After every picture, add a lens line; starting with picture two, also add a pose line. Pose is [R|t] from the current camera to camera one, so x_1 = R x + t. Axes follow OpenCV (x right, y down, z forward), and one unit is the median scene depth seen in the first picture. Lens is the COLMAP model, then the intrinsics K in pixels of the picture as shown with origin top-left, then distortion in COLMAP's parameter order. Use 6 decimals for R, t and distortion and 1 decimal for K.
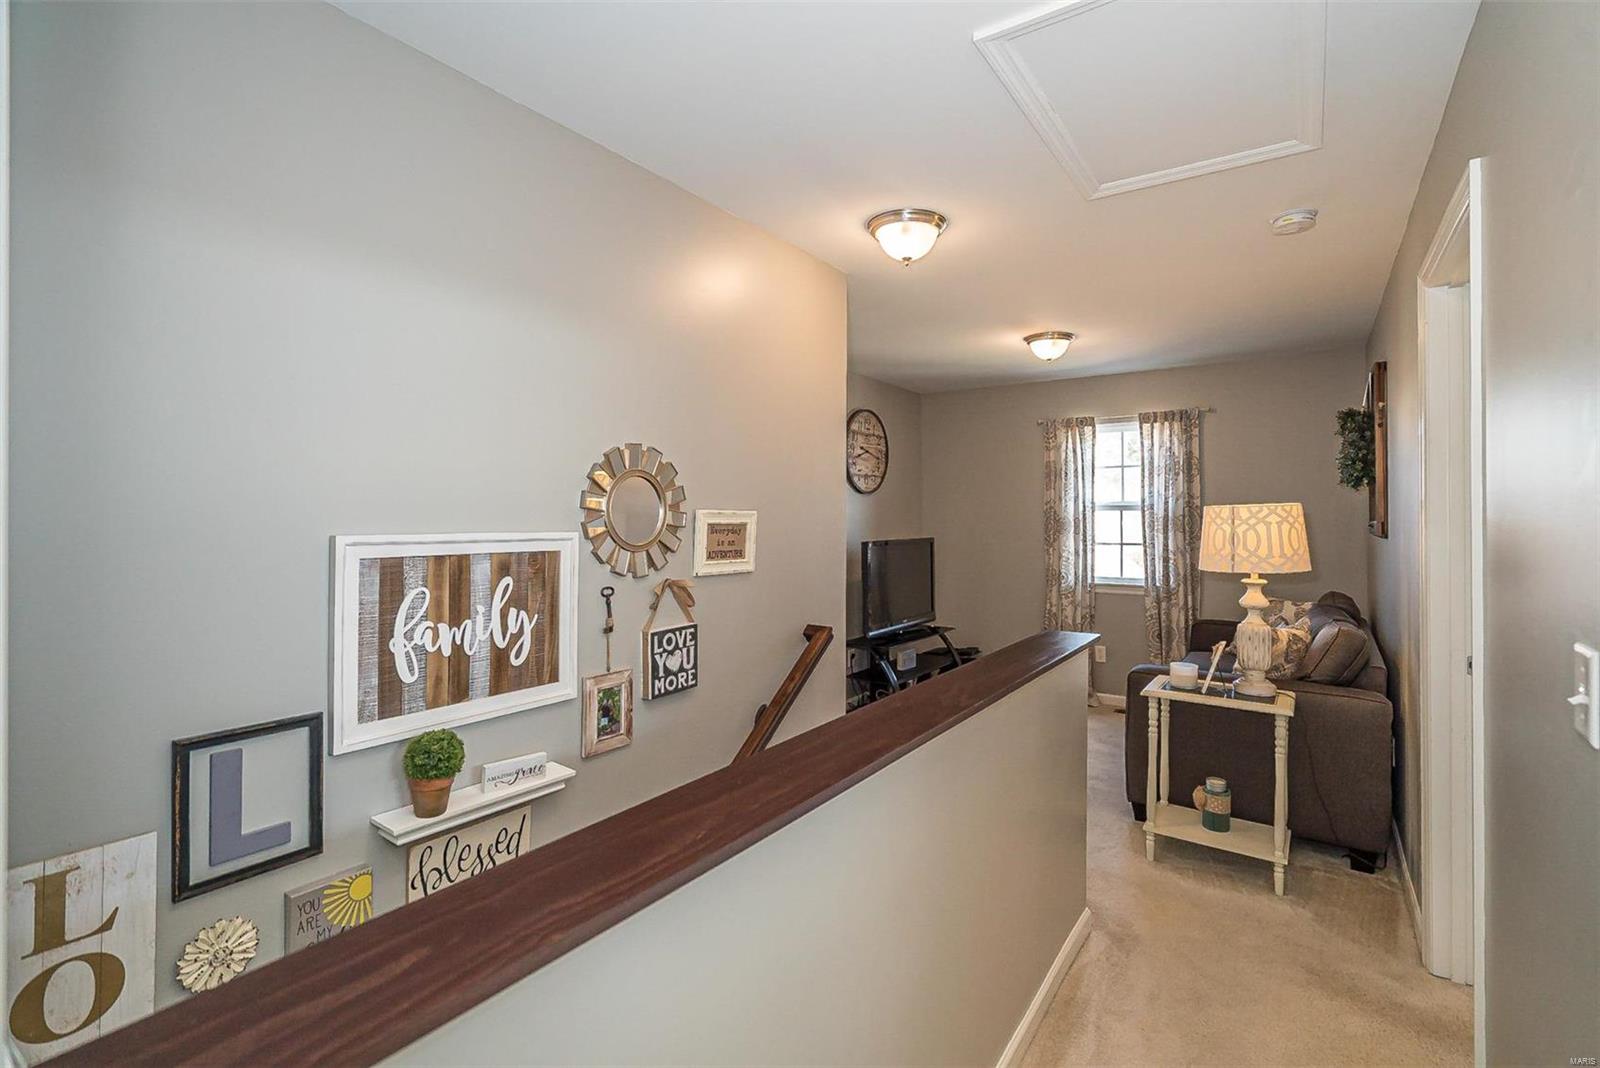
lens RADIAL K [[731.7, 0, 823.3], [0, 731.7, 511.1], [0, 0, 1]] dist [-0.009312, -0.000689]
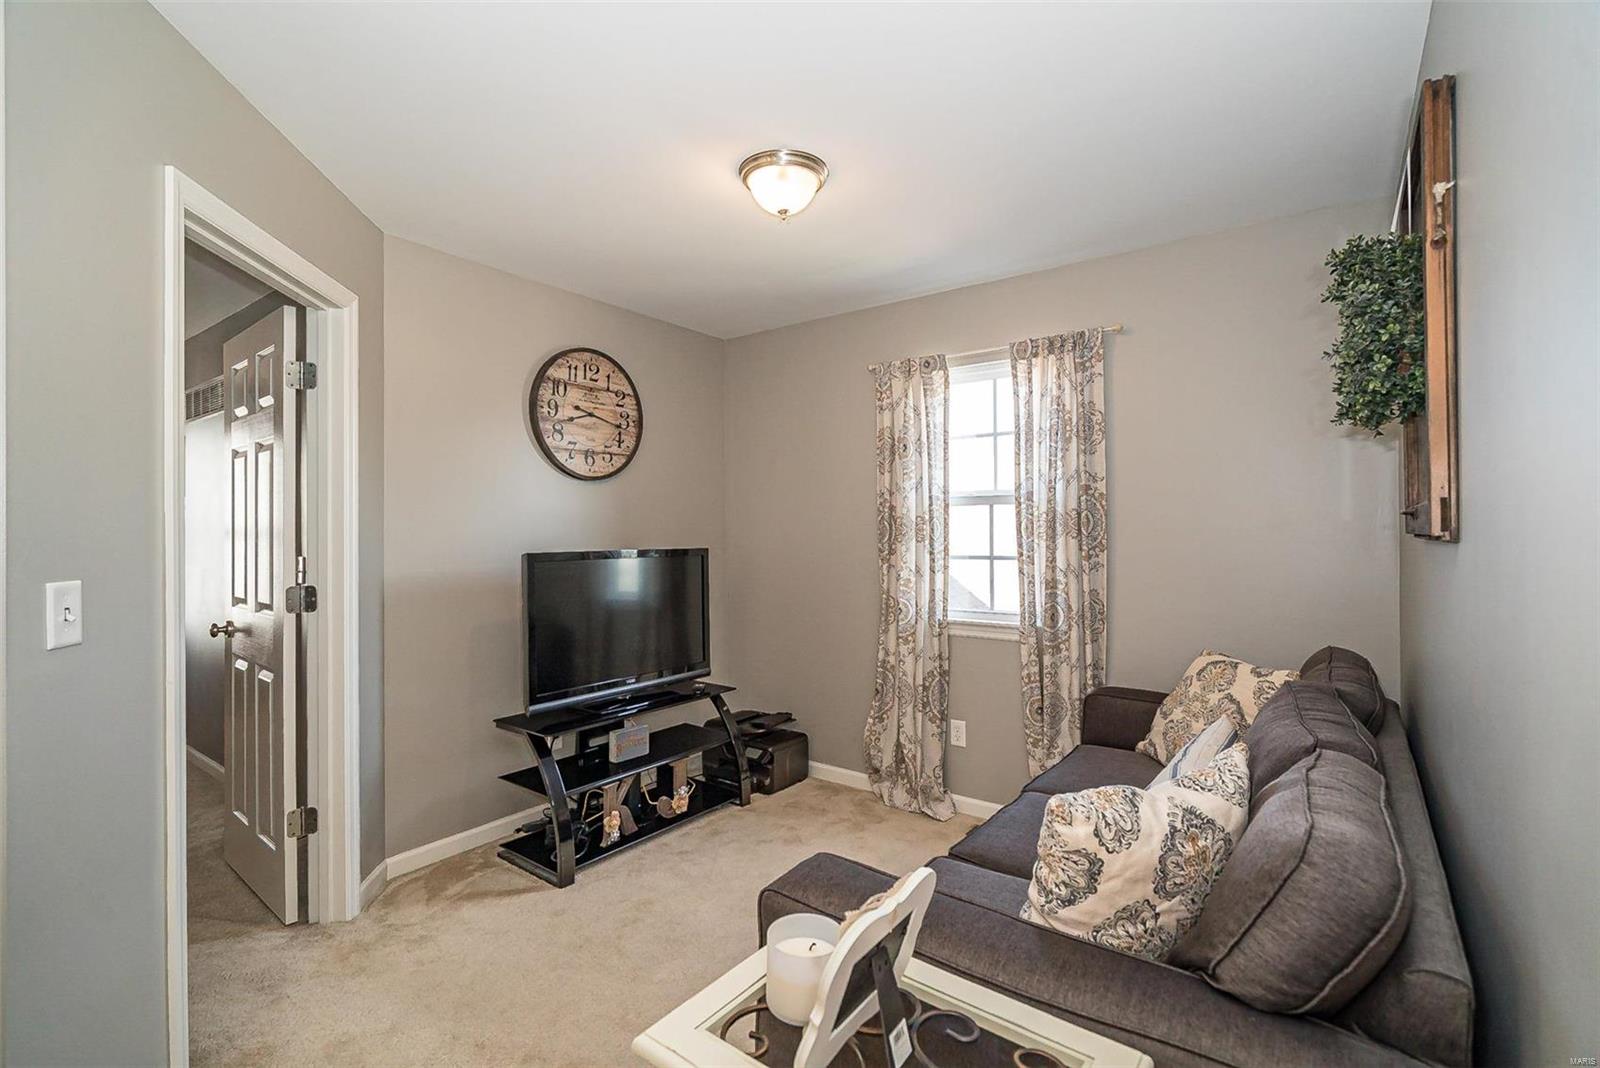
lens RADIAL K [[731.7, 0, 794.5], [0, 731.7, 530.8], [0, 0, 1]] dist [-0.009312, -0.000689]
pose [[0.998761, -0.002061, -0.049729, 0.281567], [0.002399, 0.999974, 0.006737, 0.017848], [0.049714, -0.006847, 0.998740, 0.379651]]
